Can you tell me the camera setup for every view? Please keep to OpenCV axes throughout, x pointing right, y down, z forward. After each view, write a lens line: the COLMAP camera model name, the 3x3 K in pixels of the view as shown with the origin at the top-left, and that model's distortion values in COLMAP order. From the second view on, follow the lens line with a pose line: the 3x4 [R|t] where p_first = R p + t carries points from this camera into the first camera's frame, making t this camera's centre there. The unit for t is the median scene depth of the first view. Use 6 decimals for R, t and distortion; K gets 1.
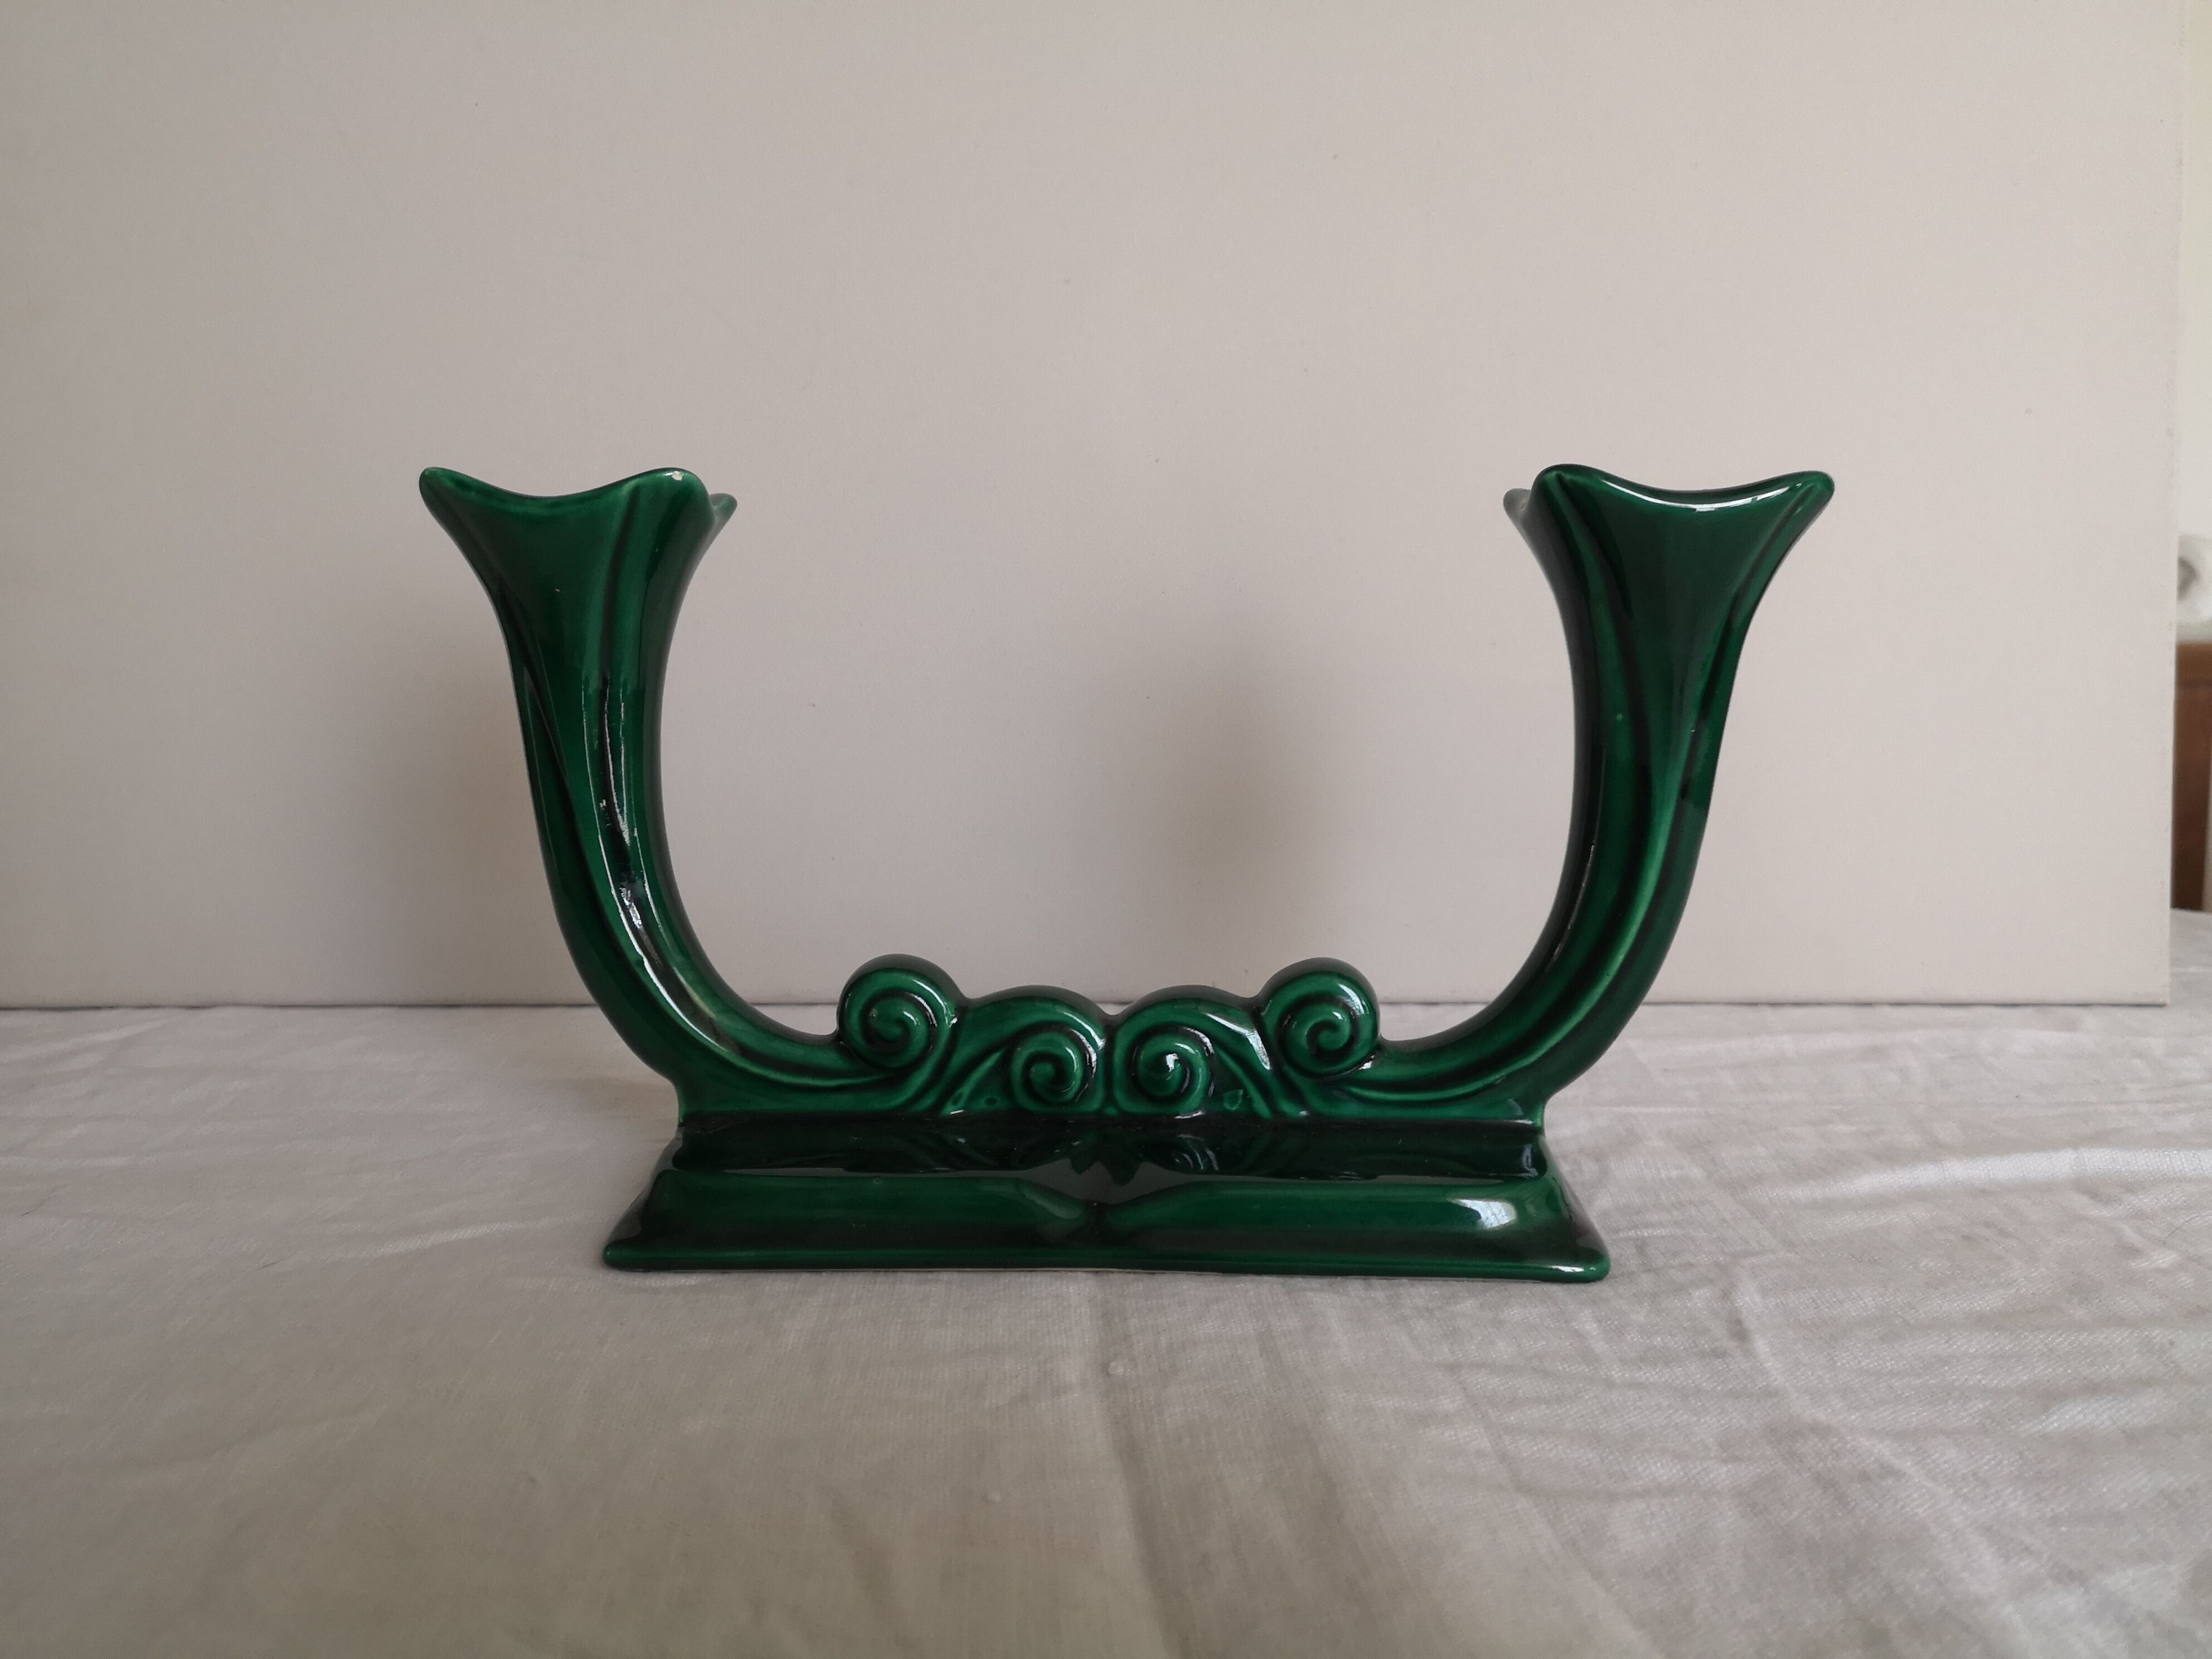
lens RADIAL K [[1759.6, 0, 1097.6], [0, 1759.6, 816.3], [0, 0, 1]] dist [0.041411, -0.046082]
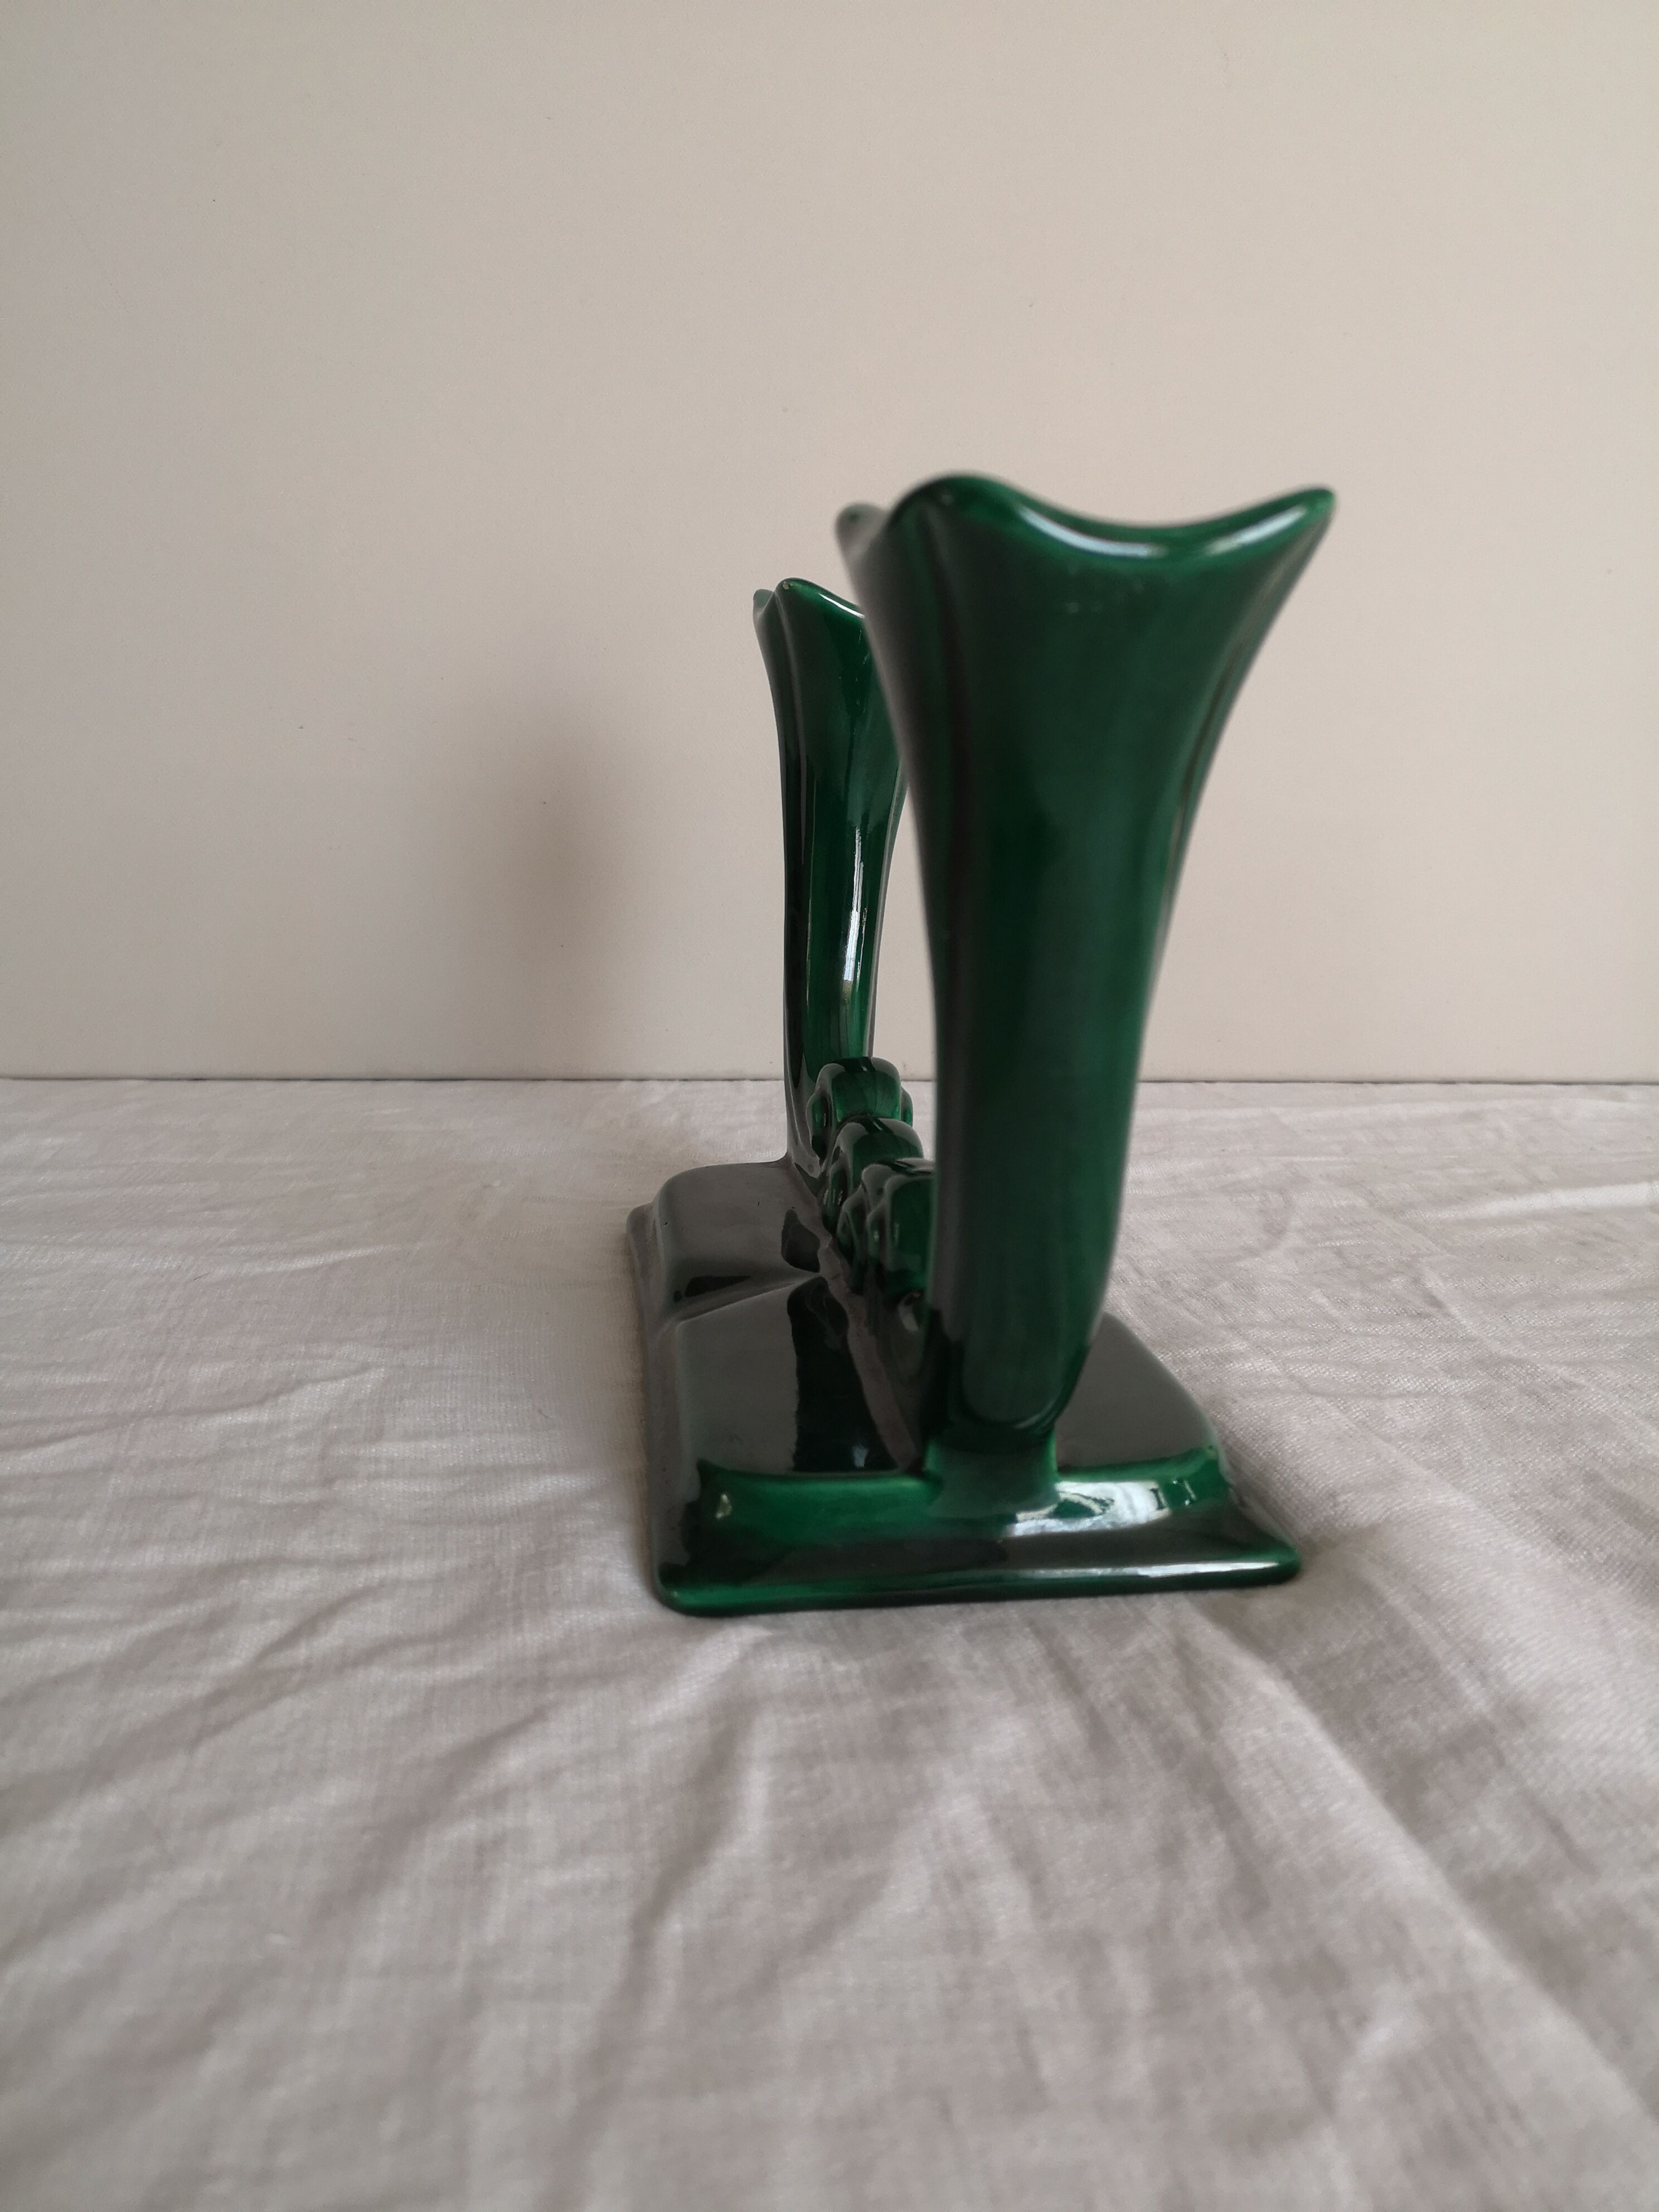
lens RADIAL K [[1759.6, 0, 824.0], [0, 1759.6, 1099.8], [0, 0, 1]] dist [0.041411, -0.046082]
pose [[0.991407, 0.001883, 0.130801, -0.199882], [-0.013480, 0.996044, 0.087832, 0.031280], [-0.130118, -0.088840, 0.987510, -0.157221]]
